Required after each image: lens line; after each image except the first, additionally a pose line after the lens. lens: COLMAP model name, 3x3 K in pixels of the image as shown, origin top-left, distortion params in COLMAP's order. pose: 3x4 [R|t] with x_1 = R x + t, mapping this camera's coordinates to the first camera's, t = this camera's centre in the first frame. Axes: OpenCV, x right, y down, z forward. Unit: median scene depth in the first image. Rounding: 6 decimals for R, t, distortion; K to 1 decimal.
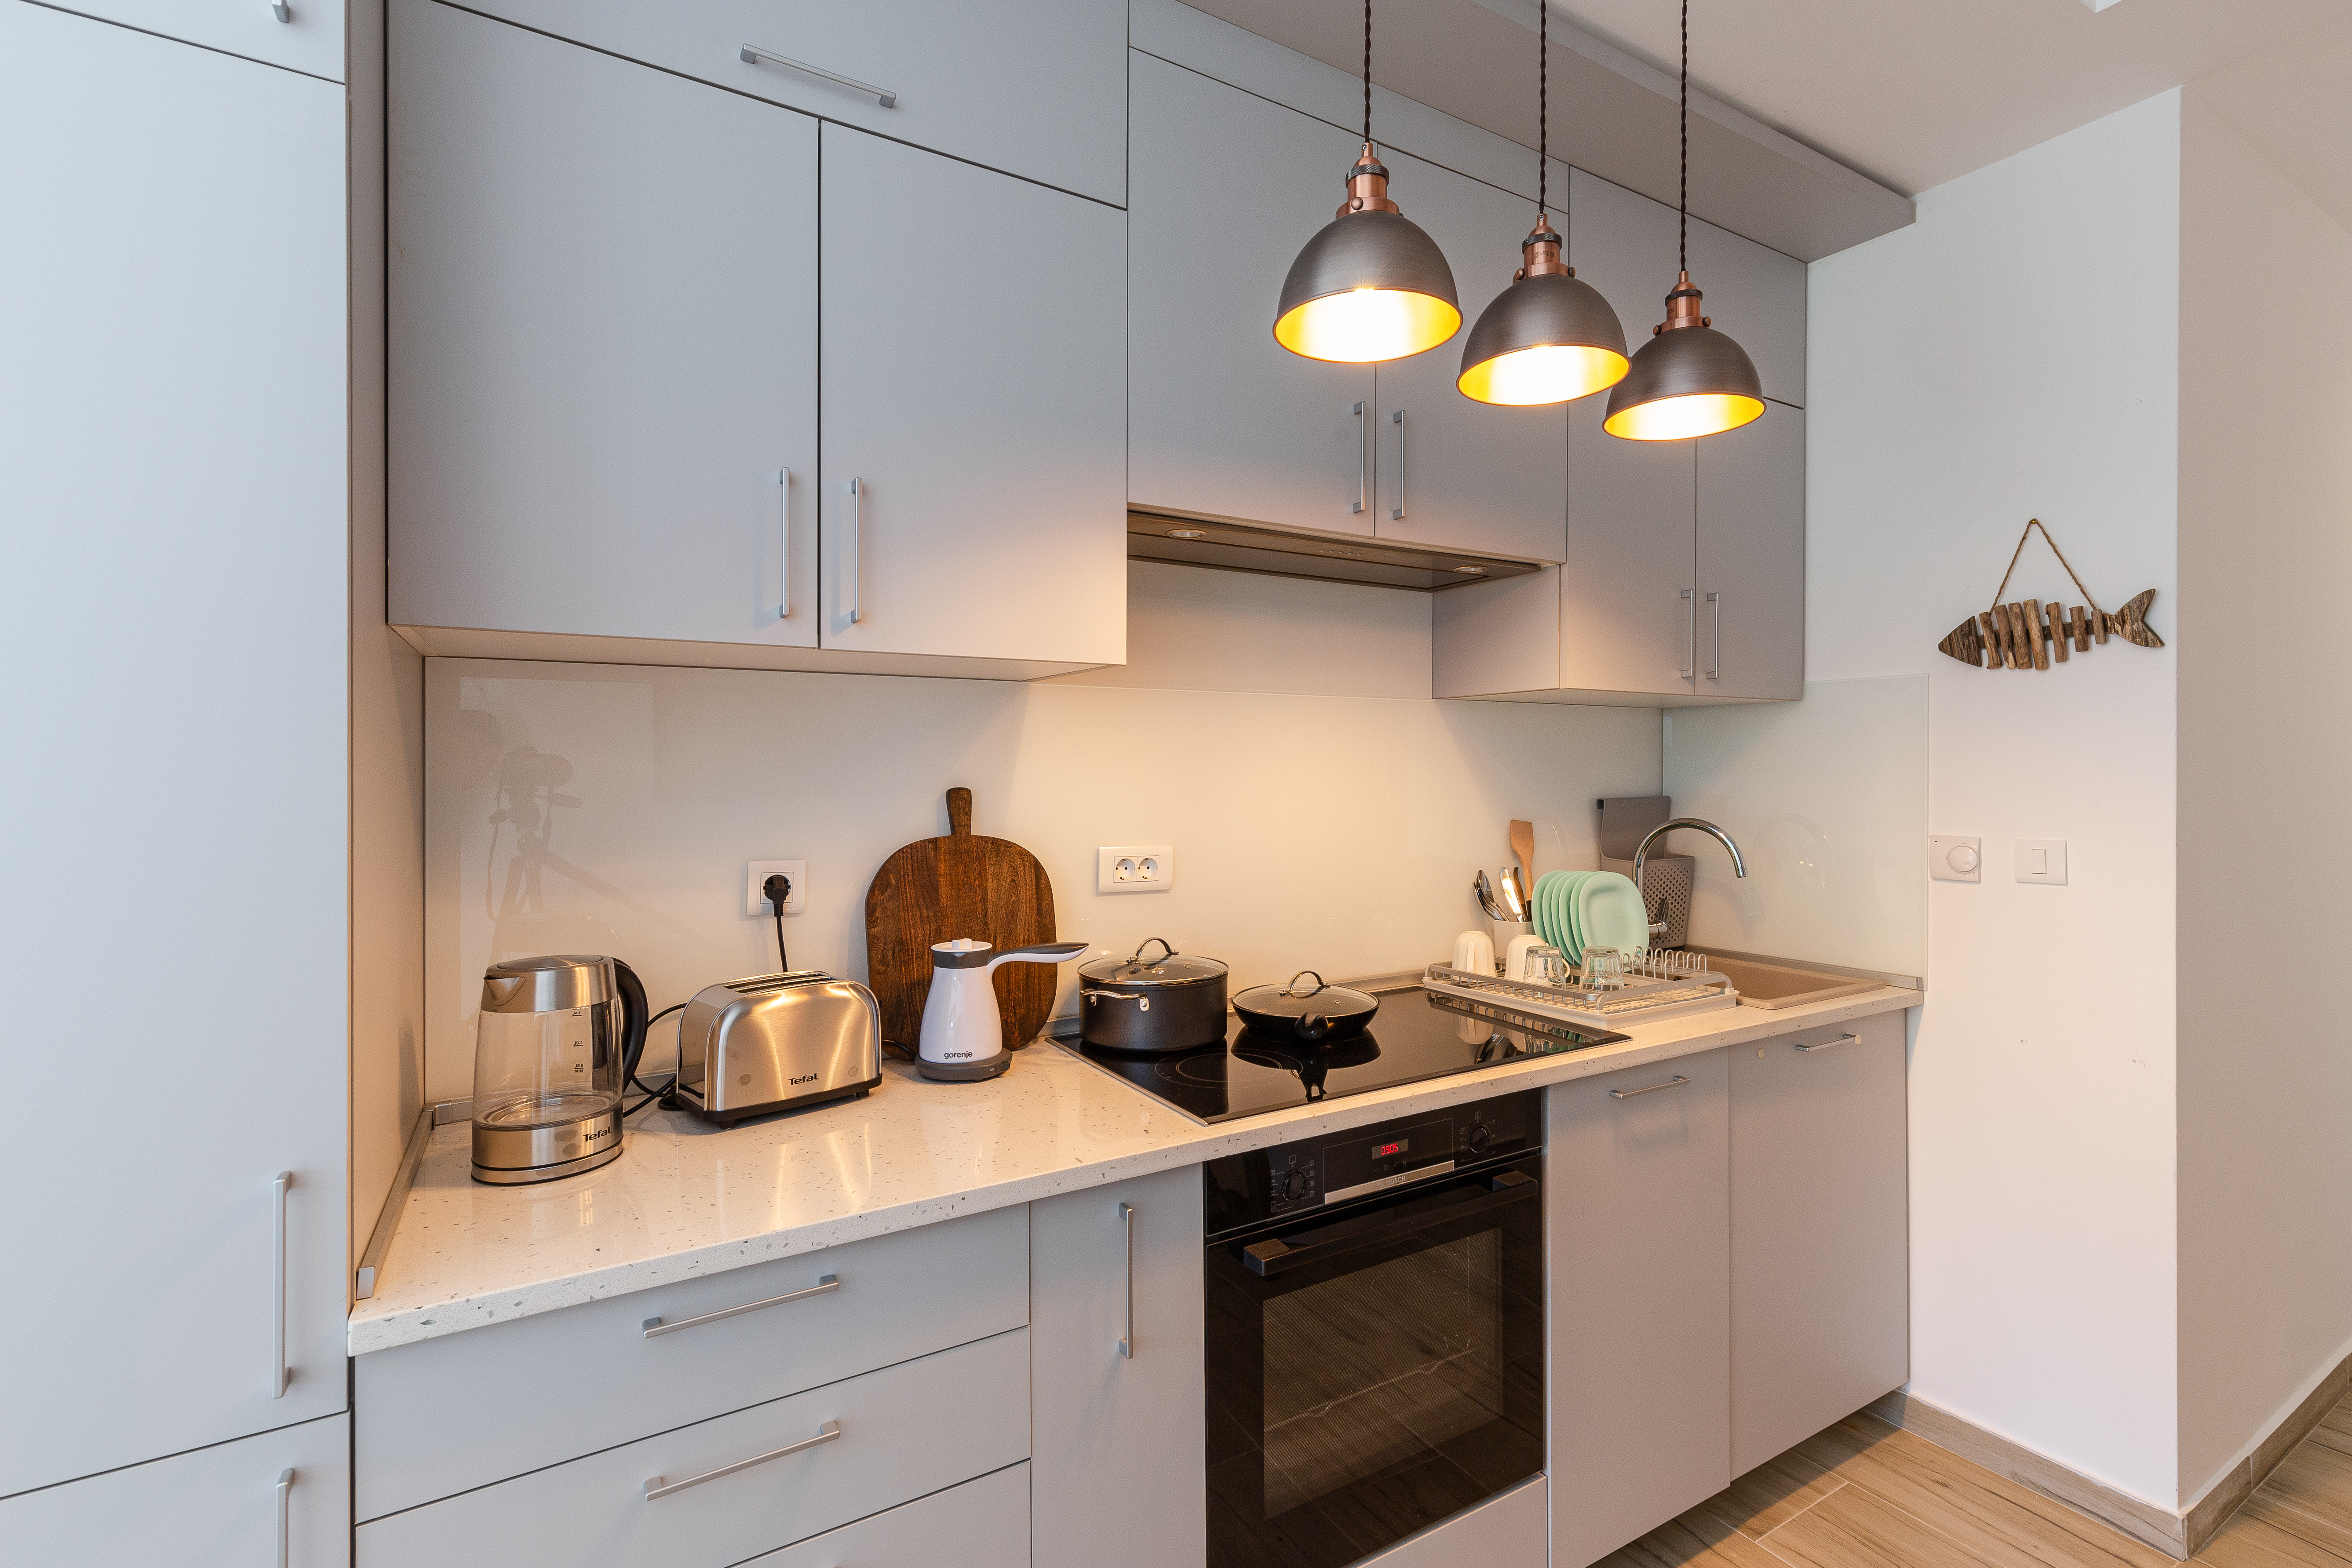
lens RADIAL K [[1085.4, 0, 1193.9], [0, 1085.4, 769.3], [0, 0, 1]] dist [0.006366, -0.001954]
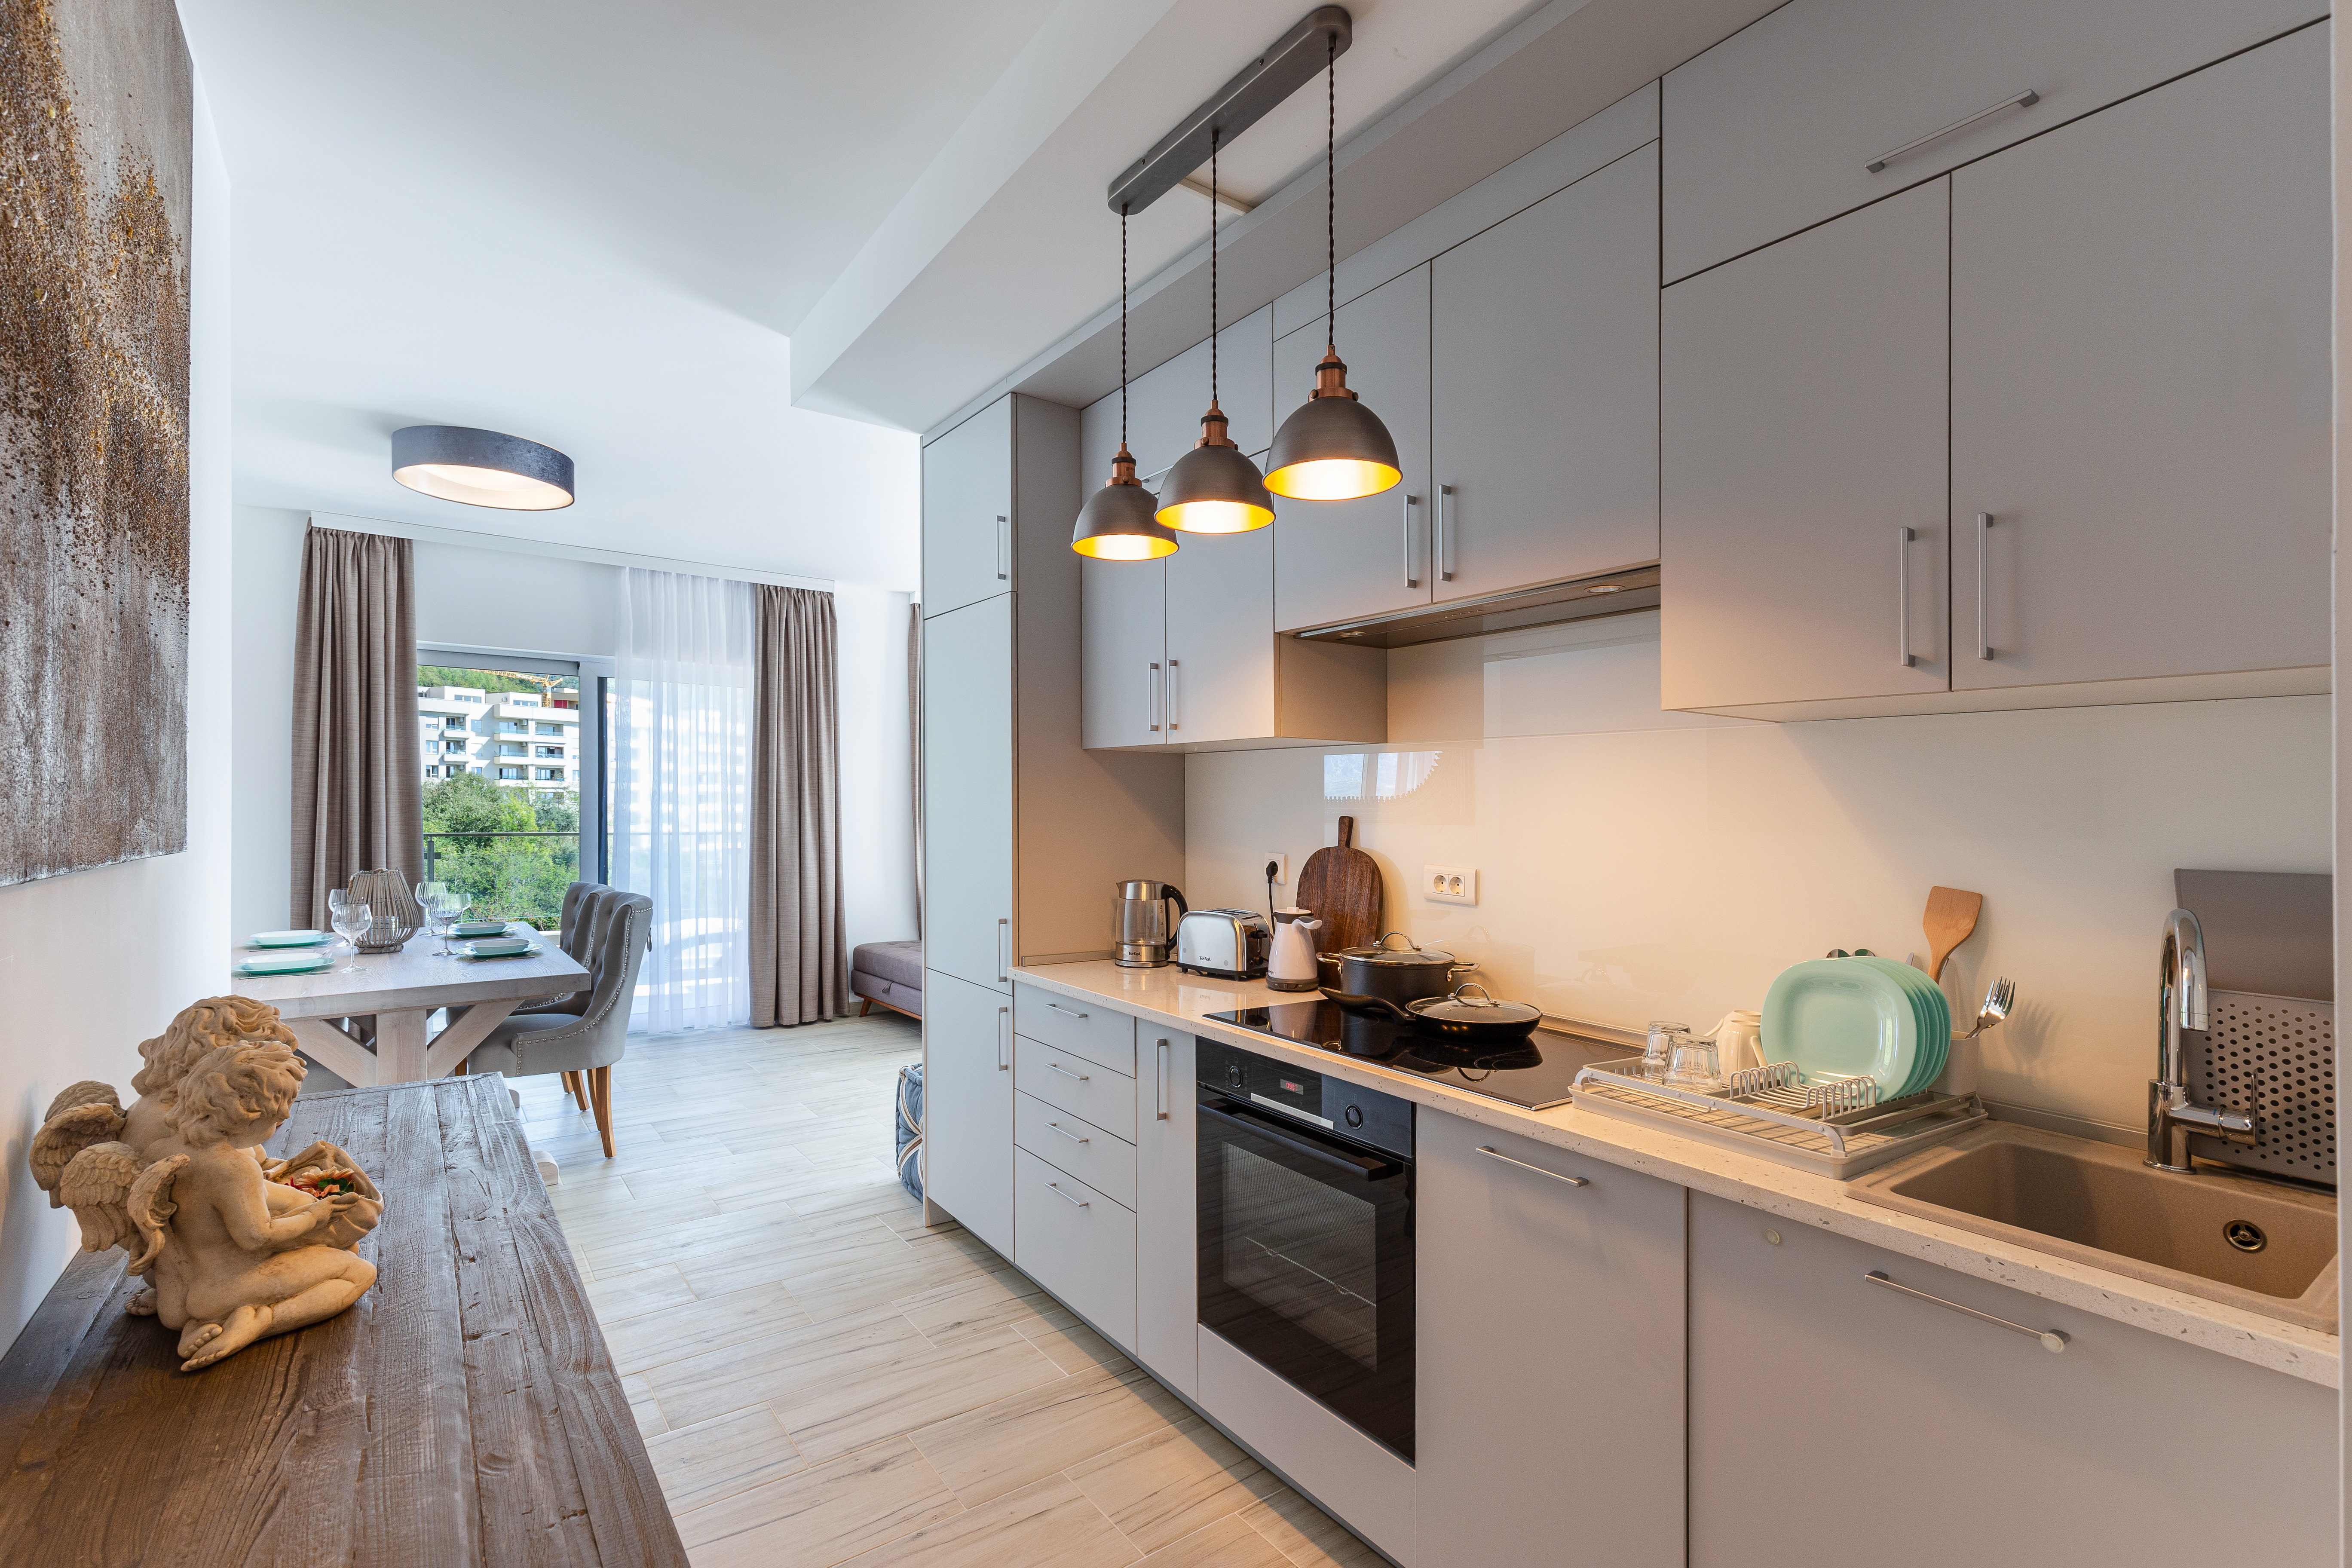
lens RADIAL K [[1085.4, 0, 1194.4], [0, 1085.4, 814.8], [0, 0, 1]] dist [0.006366, -0.001954]
pose [[0.074975, 0.008168, -0.997152, 1.290425], [-0.015562, 0.999854, 0.007020, 0.006919], [0.997064, 0.014992, 0.075091, 0.664688]]
